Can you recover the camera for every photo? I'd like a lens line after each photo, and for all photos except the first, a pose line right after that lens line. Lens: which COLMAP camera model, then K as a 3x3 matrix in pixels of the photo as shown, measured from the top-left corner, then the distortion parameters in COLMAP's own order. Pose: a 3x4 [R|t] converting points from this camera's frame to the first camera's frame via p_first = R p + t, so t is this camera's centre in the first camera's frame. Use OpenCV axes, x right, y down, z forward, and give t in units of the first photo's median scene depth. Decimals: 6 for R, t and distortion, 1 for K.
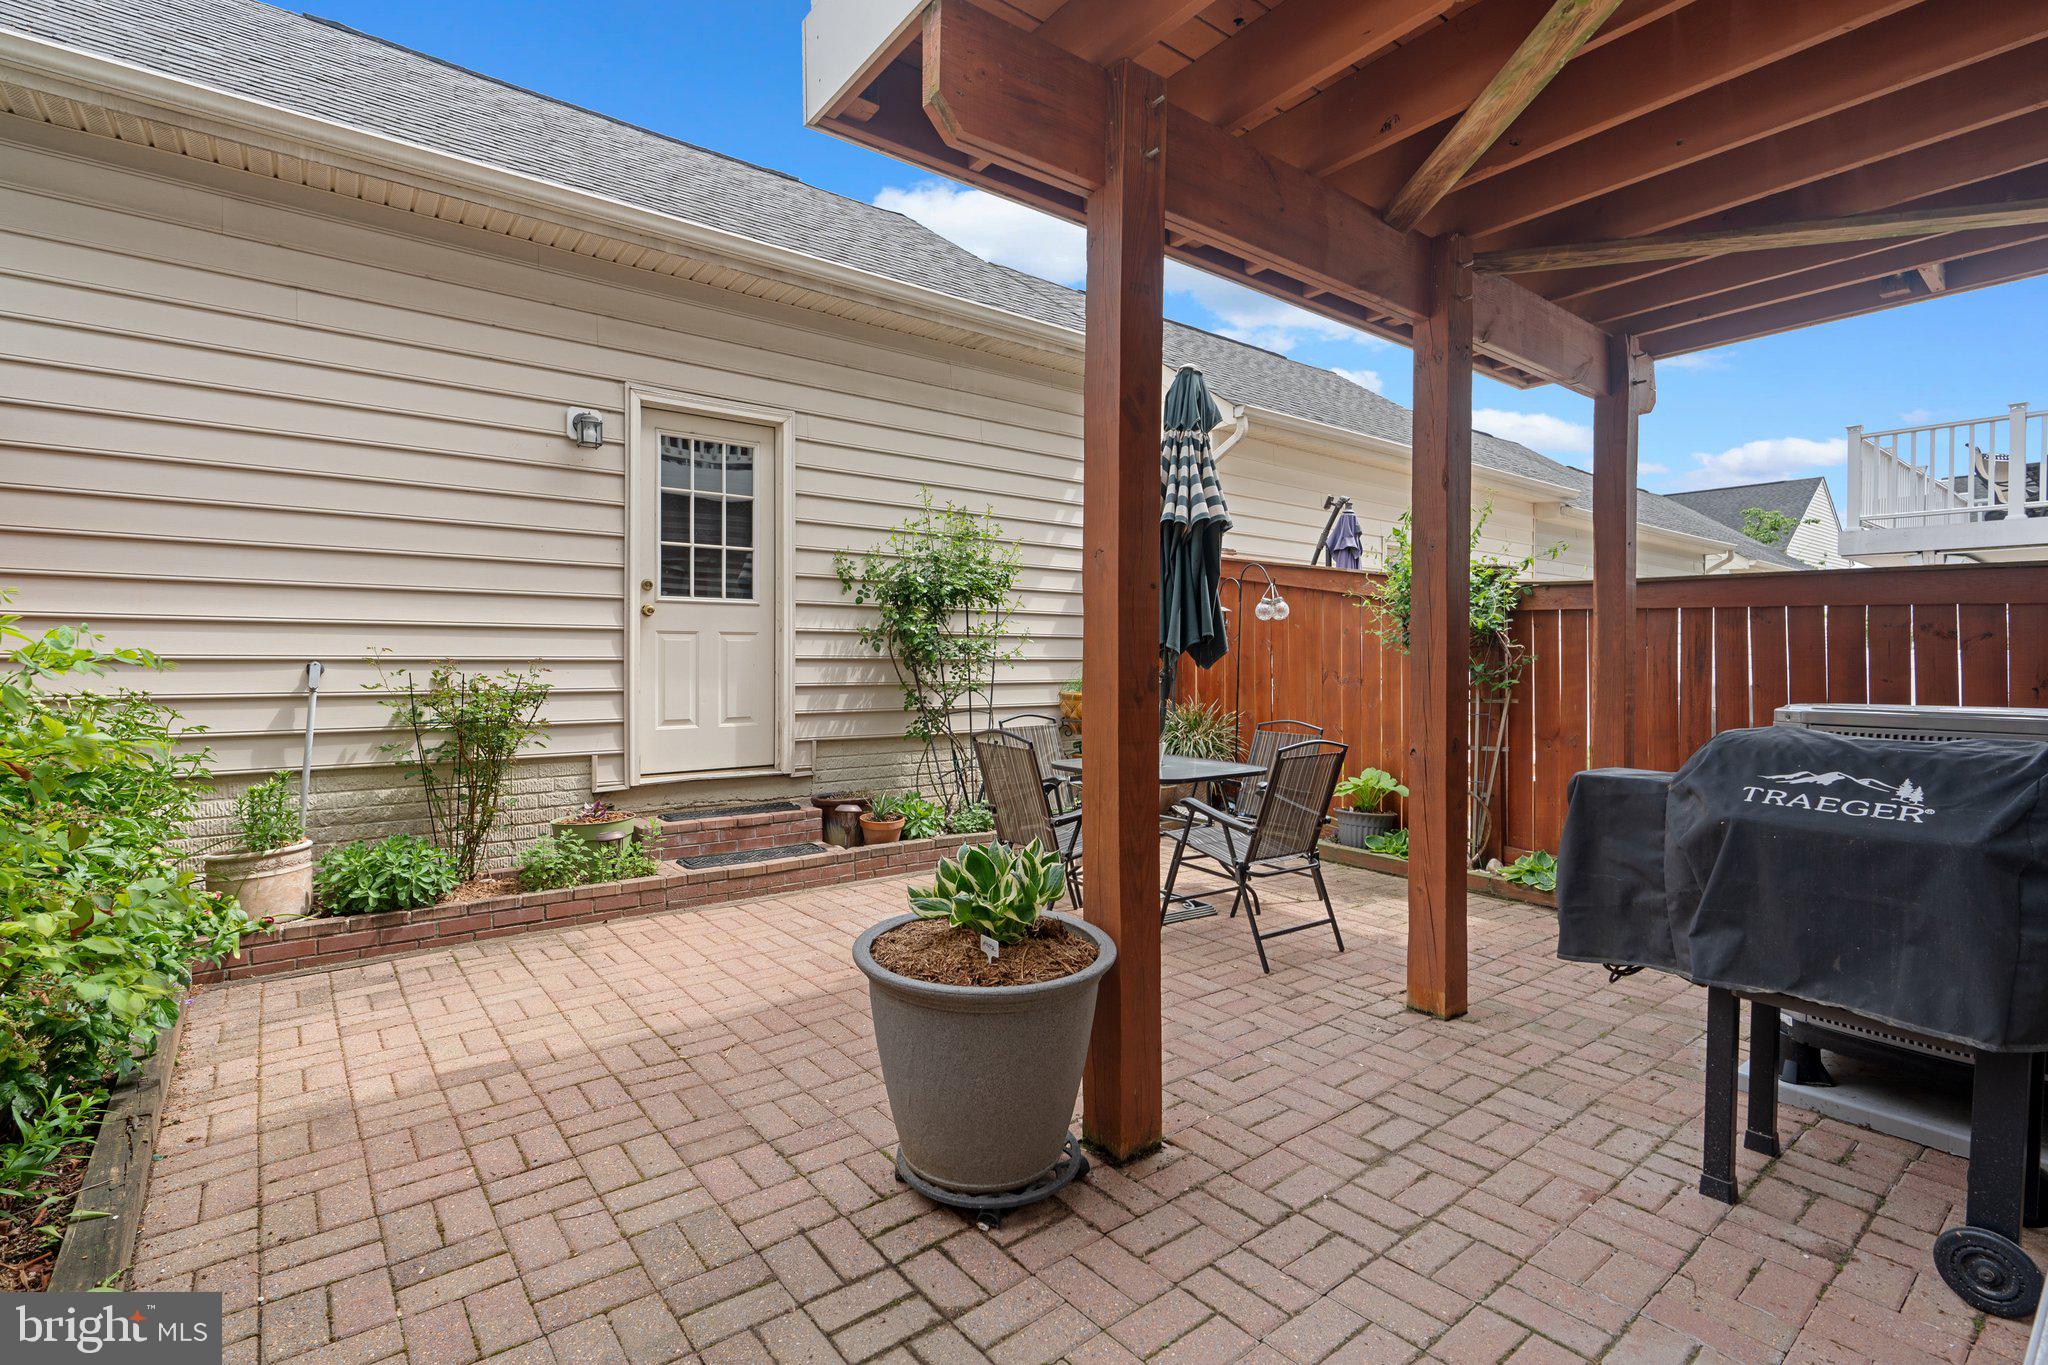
lens RADIAL K [[947.6, 0, 1025.5], [0, 947.6, 657.1], [0, 0, 1]] dist [-0.002121, 0.001573]
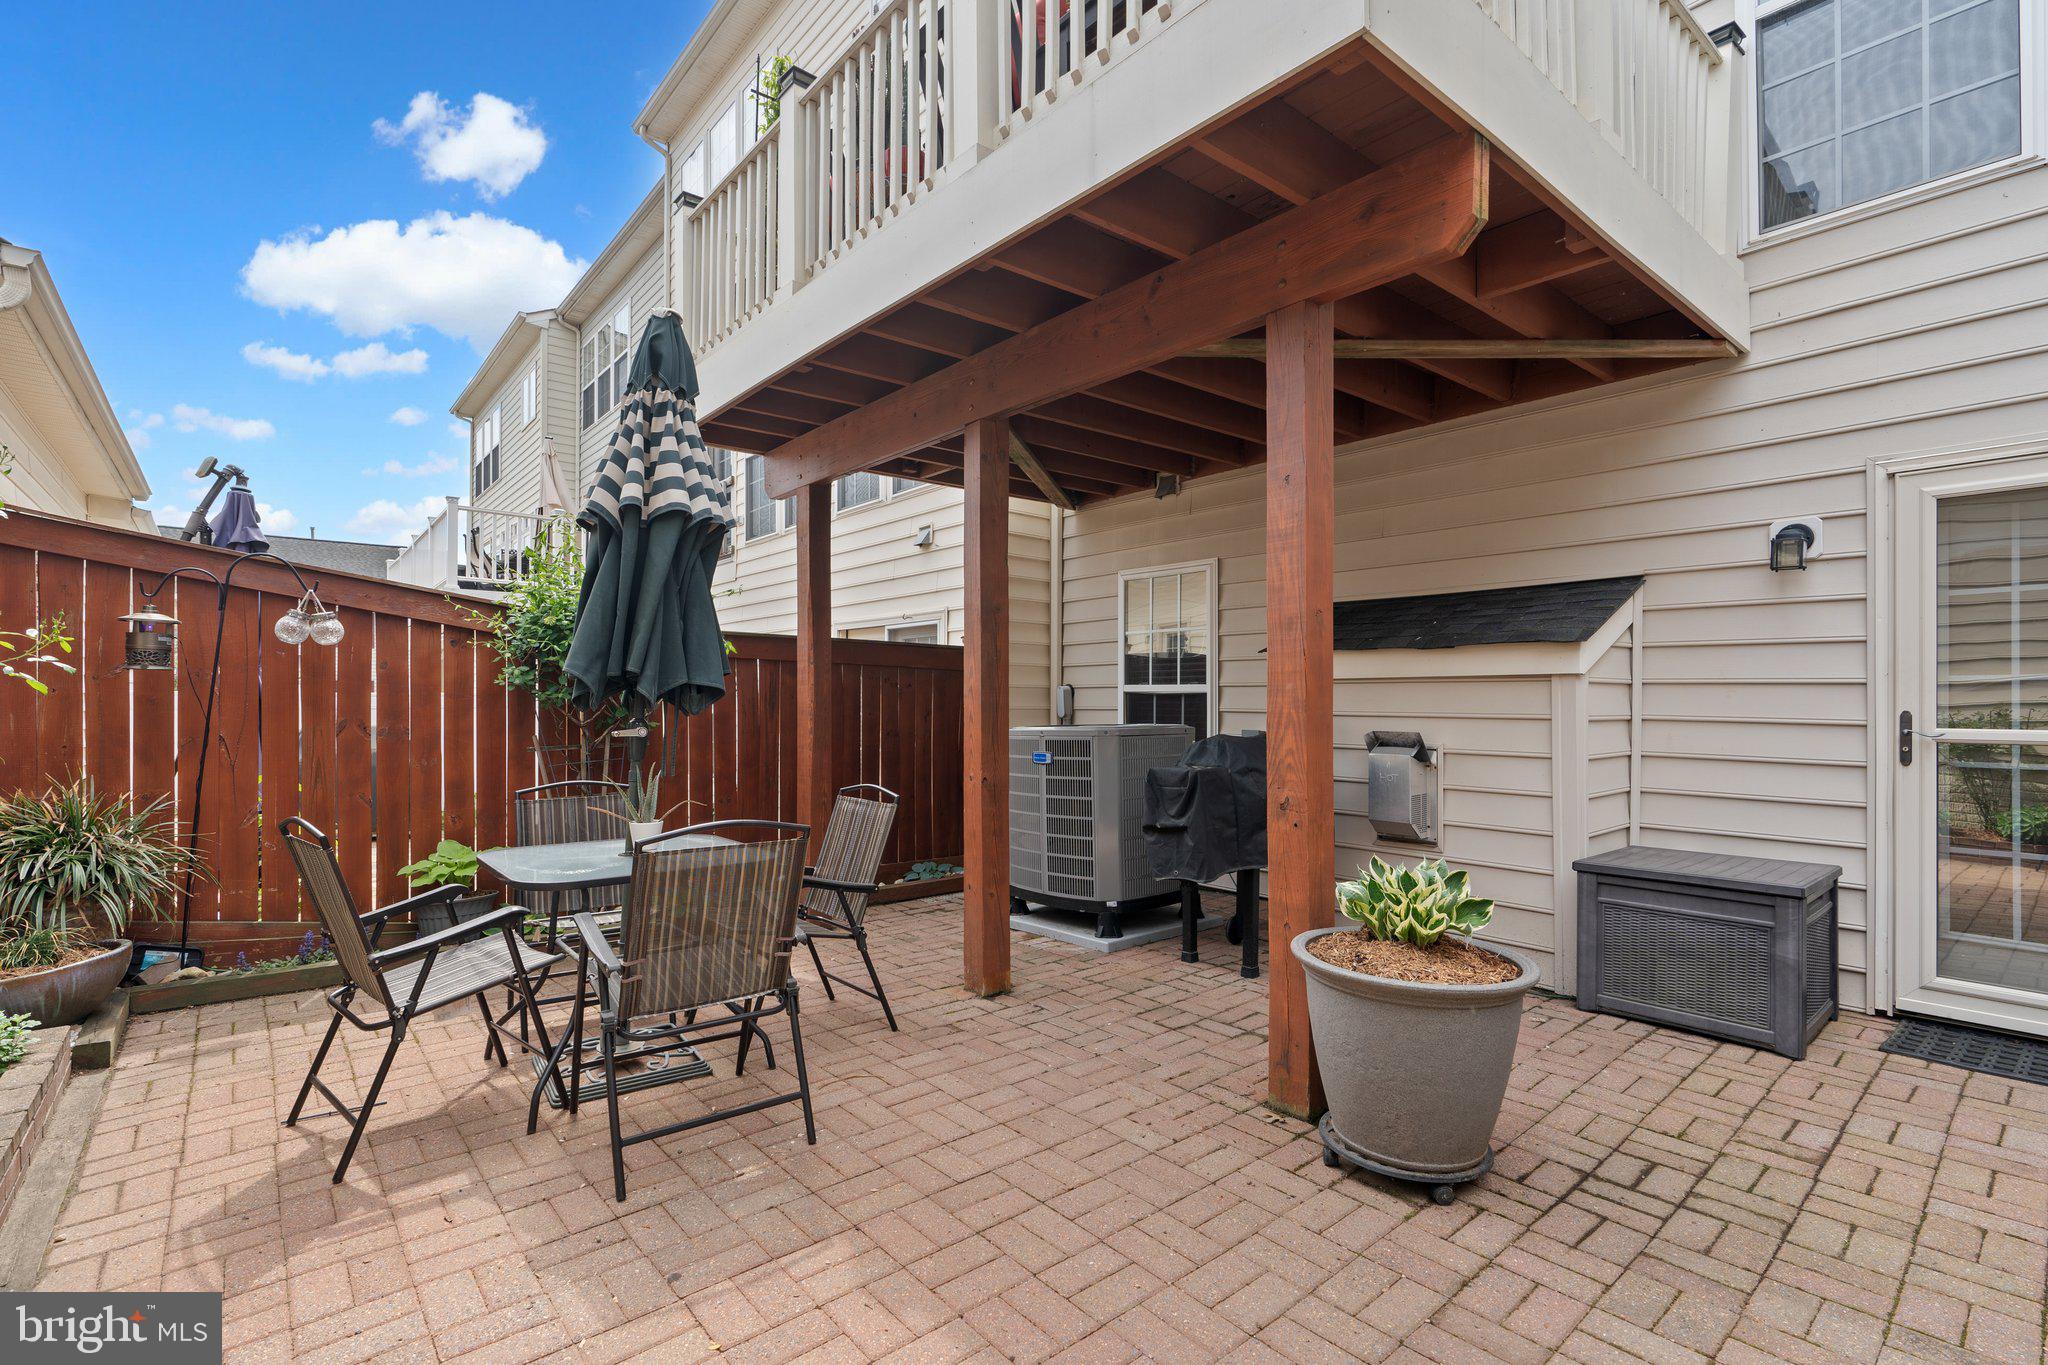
lens RADIAL K [[926.1, 0, 1024.0], [0, 926.1, 682.5], [0, 0, 1]] dist [-0.002088, -0.000027]
pose [[-0.032645, 0.021371, 0.999239, -0.891475], [-0.000008, 0.999771, -0.021382, 0.004464], [-0.999467, -0.000706, -0.032637, 1.171305]]
